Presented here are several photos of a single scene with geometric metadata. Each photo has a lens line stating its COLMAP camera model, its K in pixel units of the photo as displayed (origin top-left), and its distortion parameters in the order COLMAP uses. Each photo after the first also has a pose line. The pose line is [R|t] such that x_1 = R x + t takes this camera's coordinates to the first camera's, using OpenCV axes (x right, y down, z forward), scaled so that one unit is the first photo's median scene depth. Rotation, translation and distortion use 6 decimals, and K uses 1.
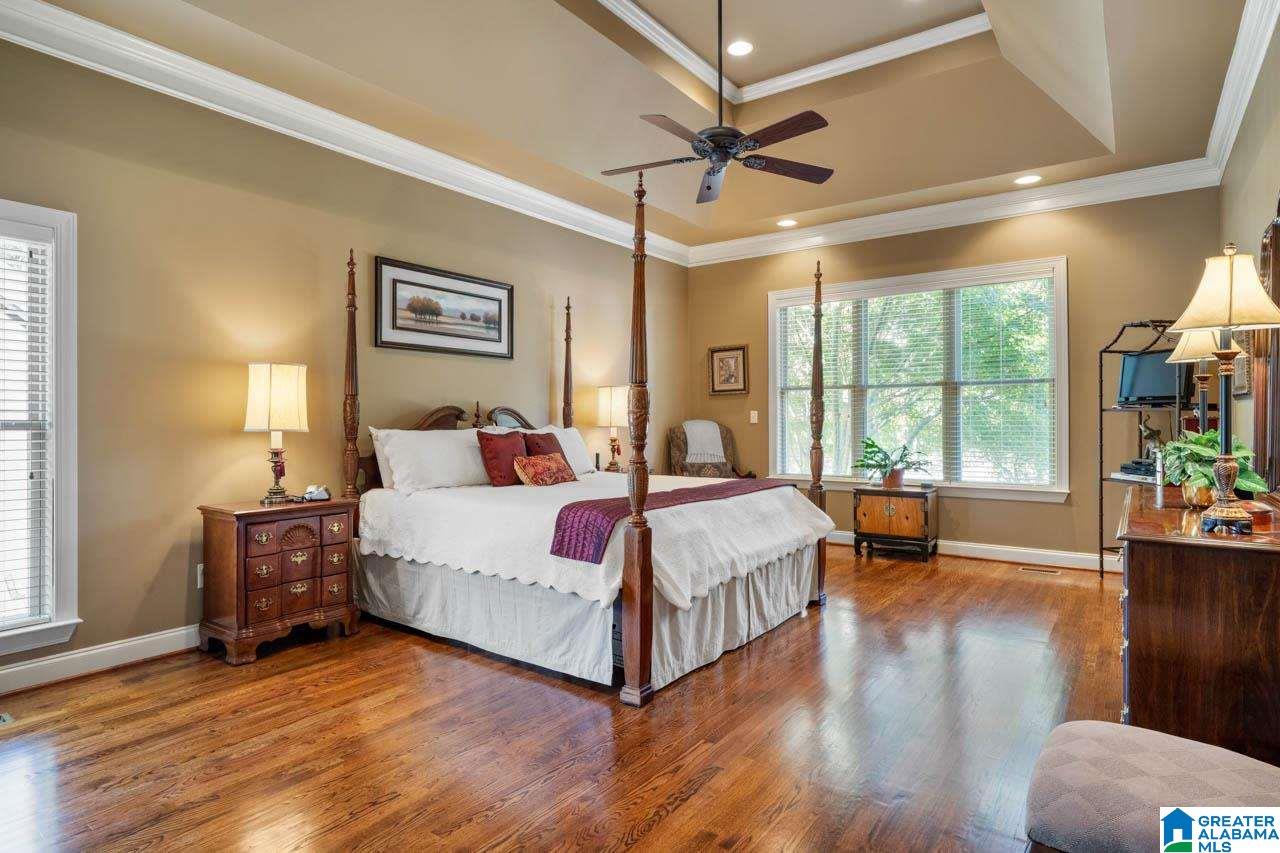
lens RADIAL K [[686.7, 0, 639.9], [0, 686.7, 425.1], [0, 0, 1]] dist [0.002559, -0.000555]
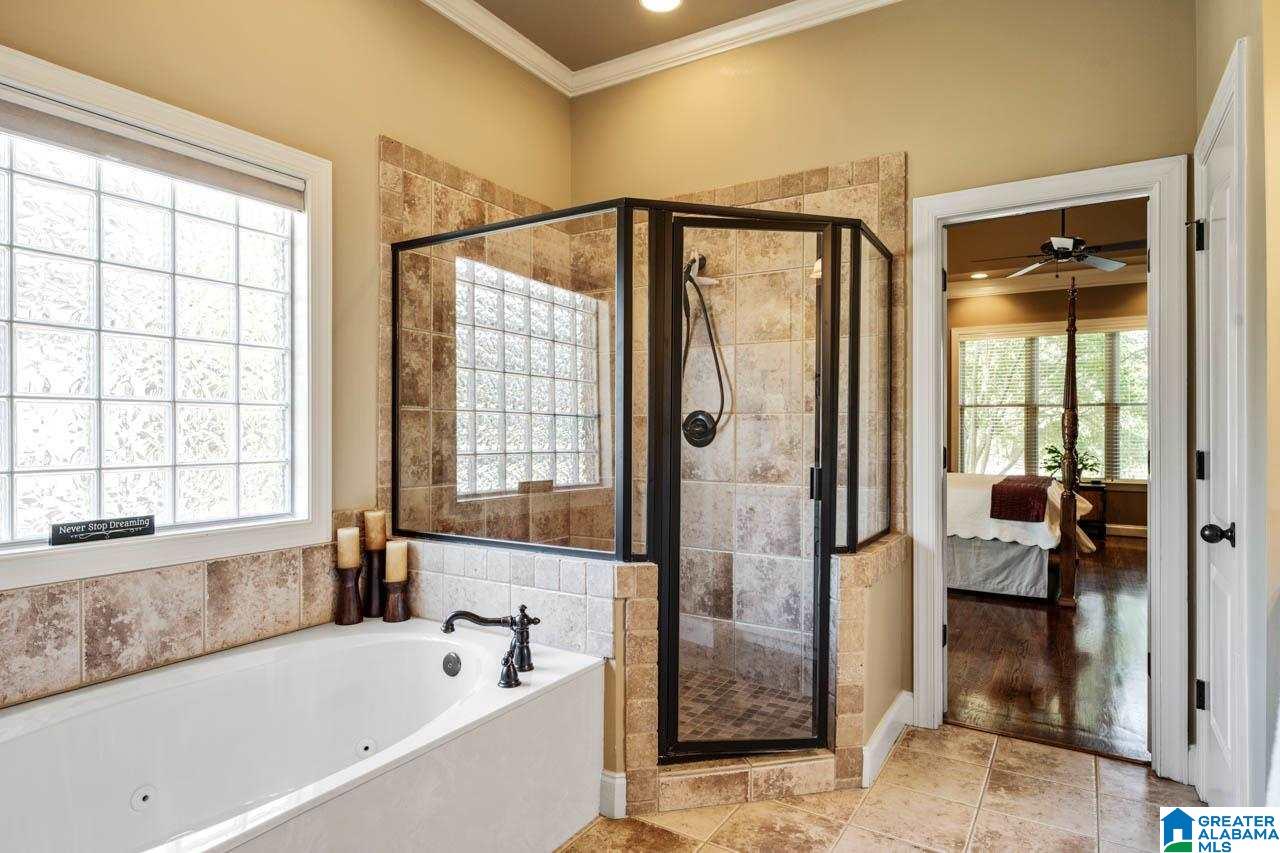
lens RADIAL K [[712.8, 0, 639.9], [0, 712.8, 428.1], [0, 0, 1]] dist [-0.004135, -0.000423]
pose [[0.996688, 0.007109, 0.081003, -0.710514], [-0.006180, 0.999912, -0.011708, 0.008412], [-0.081079, 0.011168, 0.996645, -0.357109]]
